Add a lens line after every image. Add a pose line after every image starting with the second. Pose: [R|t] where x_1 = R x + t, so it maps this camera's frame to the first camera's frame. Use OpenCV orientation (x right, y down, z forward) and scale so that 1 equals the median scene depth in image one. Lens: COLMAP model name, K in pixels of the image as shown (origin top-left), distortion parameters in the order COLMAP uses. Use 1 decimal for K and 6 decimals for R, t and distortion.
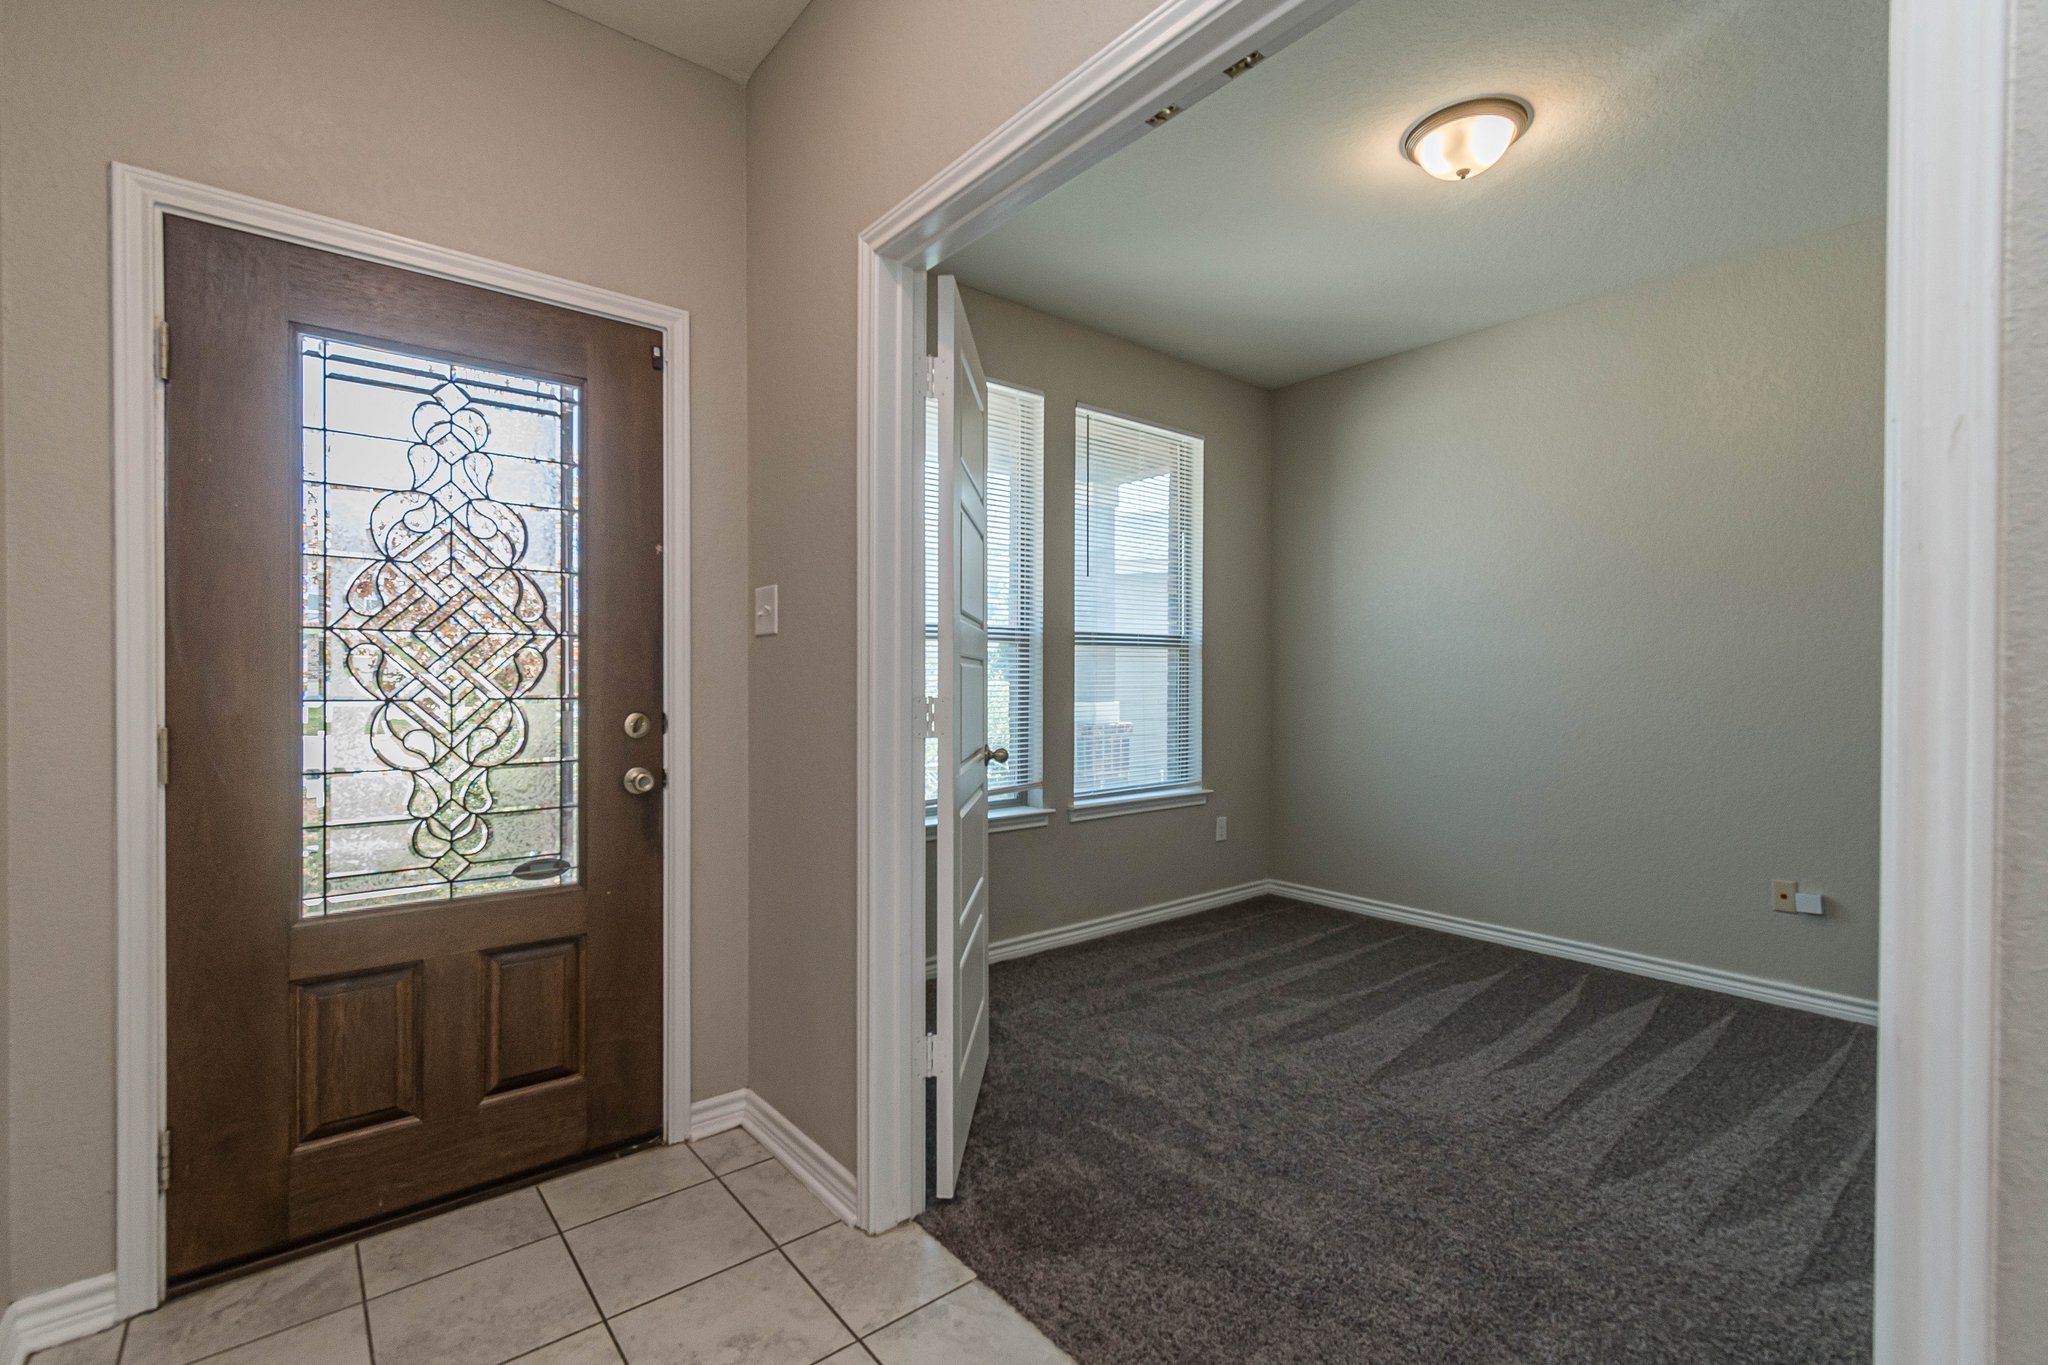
lens RADIAL K [[906.4, 0, 1019.9], [0, 906.4, 679.4], [0, 0, 1]] dist [-0.000033, -0.000280]
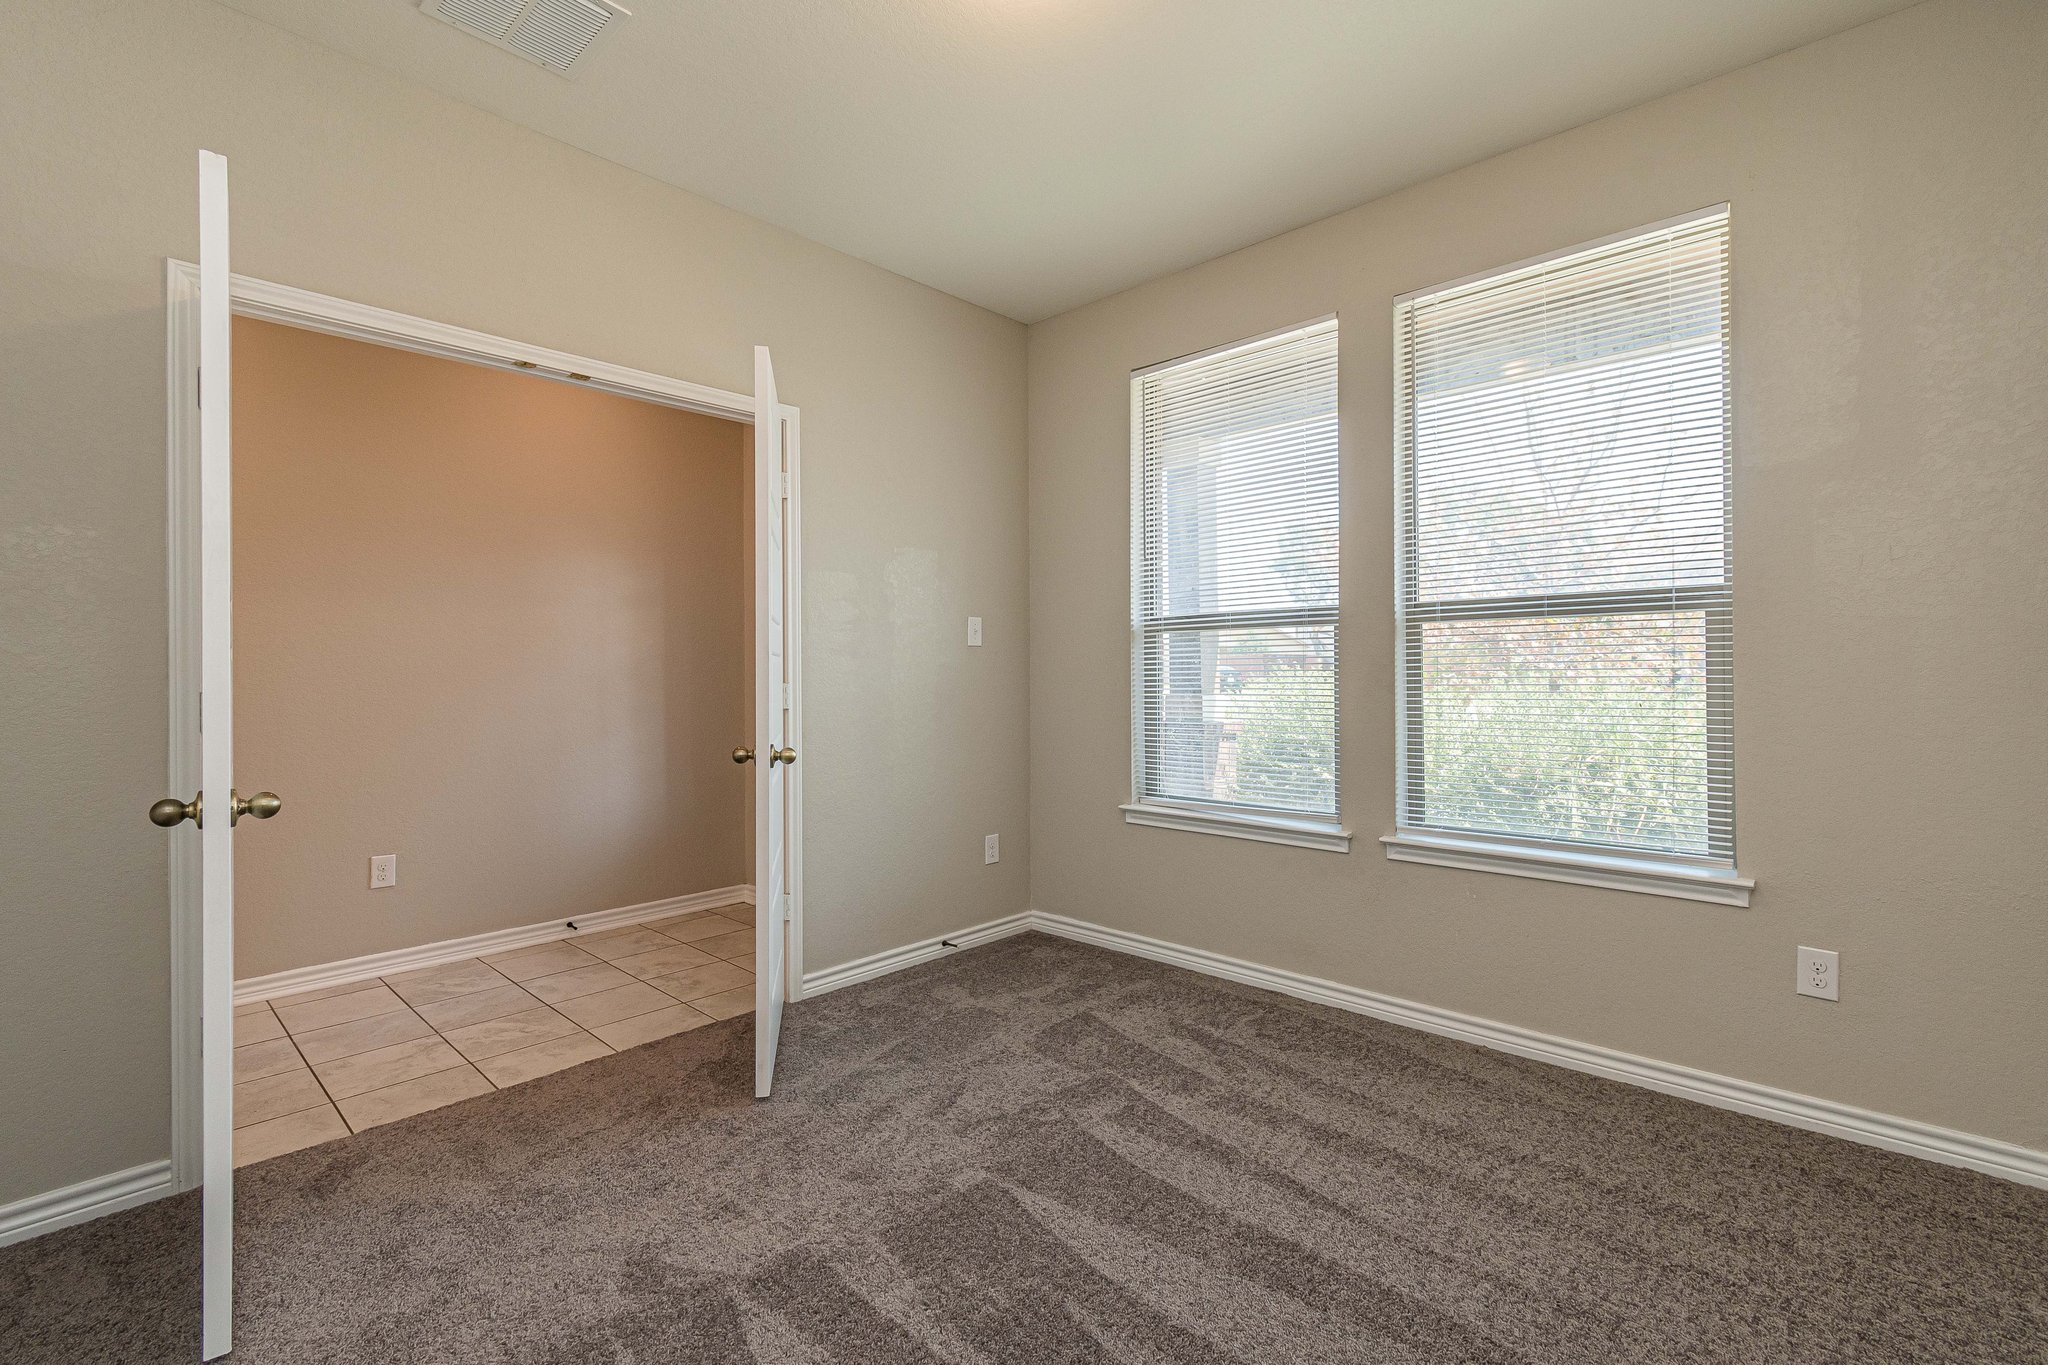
lens RADIAL K [[906.4, 0, 1019.9], [0, 906.4, 679.4], [0, 0, 1]] dist [-0.000033, -0.000280]
pose [[0.125246, 0.003874, -0.992118, 0.760839], [0.002519, 0.999988, 0.004223, 0.004327], [0.992123, -0.003028, 0.125235, 0.596683]]
